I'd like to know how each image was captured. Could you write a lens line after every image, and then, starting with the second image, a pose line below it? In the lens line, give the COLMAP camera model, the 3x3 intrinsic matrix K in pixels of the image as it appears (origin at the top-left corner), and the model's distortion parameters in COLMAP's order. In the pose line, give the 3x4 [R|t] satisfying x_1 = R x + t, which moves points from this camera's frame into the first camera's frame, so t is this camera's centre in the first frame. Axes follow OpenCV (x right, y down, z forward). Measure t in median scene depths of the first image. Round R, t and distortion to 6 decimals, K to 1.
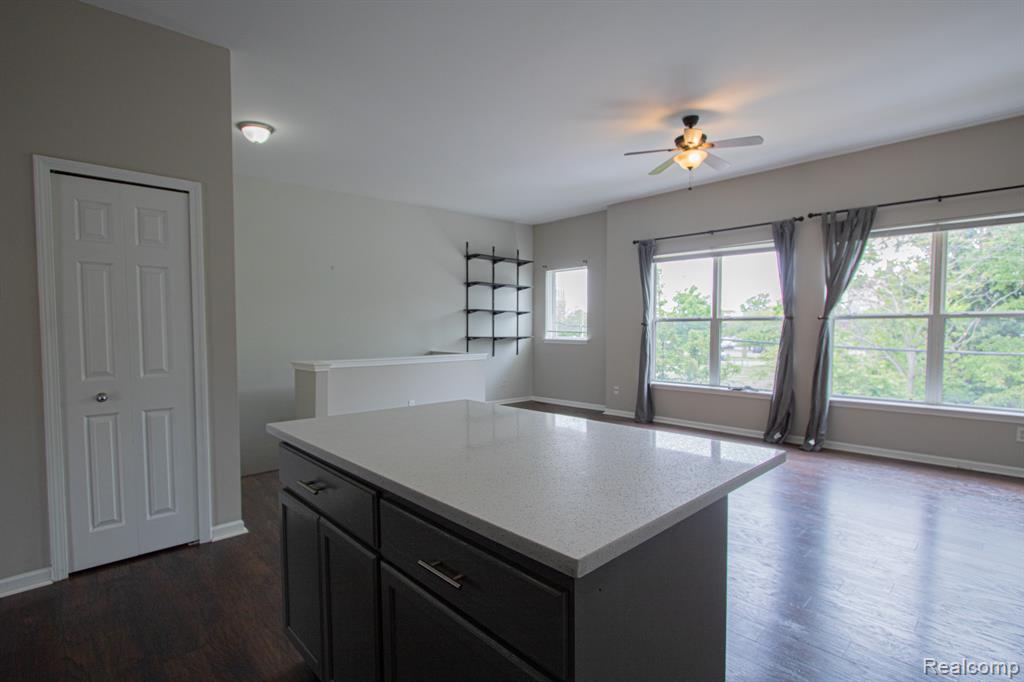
lens RADIAL K [[480.4, 0, 504.8], [0, 480.4, 338.1], [0, 0, 1]] dist [-0.016450, 0.002538]
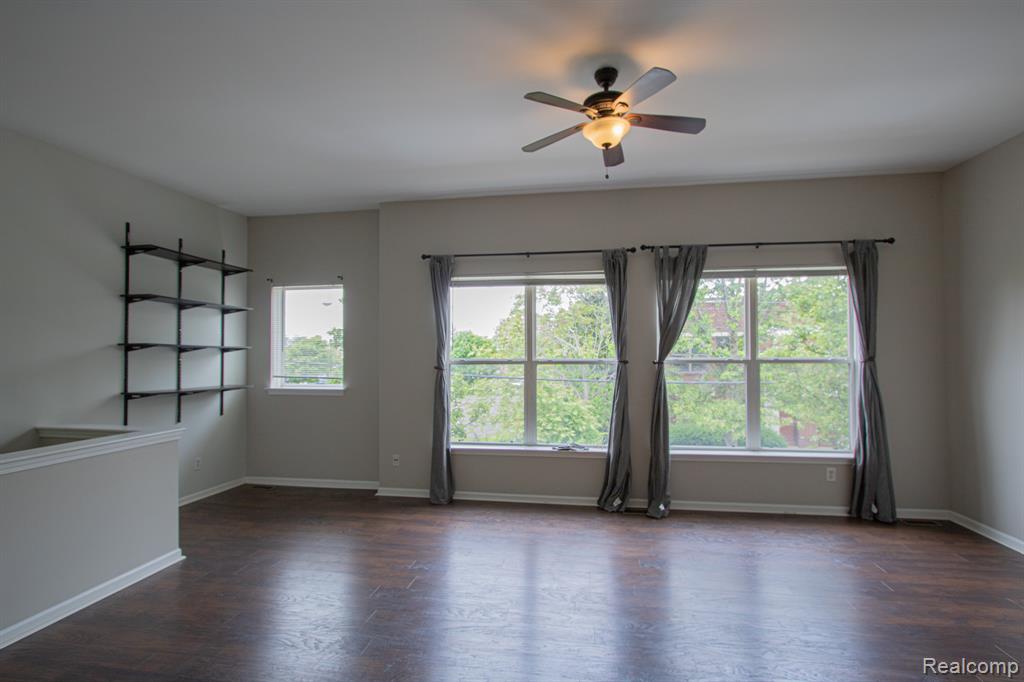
lens RADIAL K [[480.4, 0, 515.3], [0, 480.4, 352.0], [0, 0, 1]] dist [-0.016450, 0.002538]
pose [[0.786741, -0.000888, 0.617283, -0.081678], [0.017965, 0.999608, -0.021459, -0.039747], [-0.617022, 0.027972, 0.786449, 0.377229]]
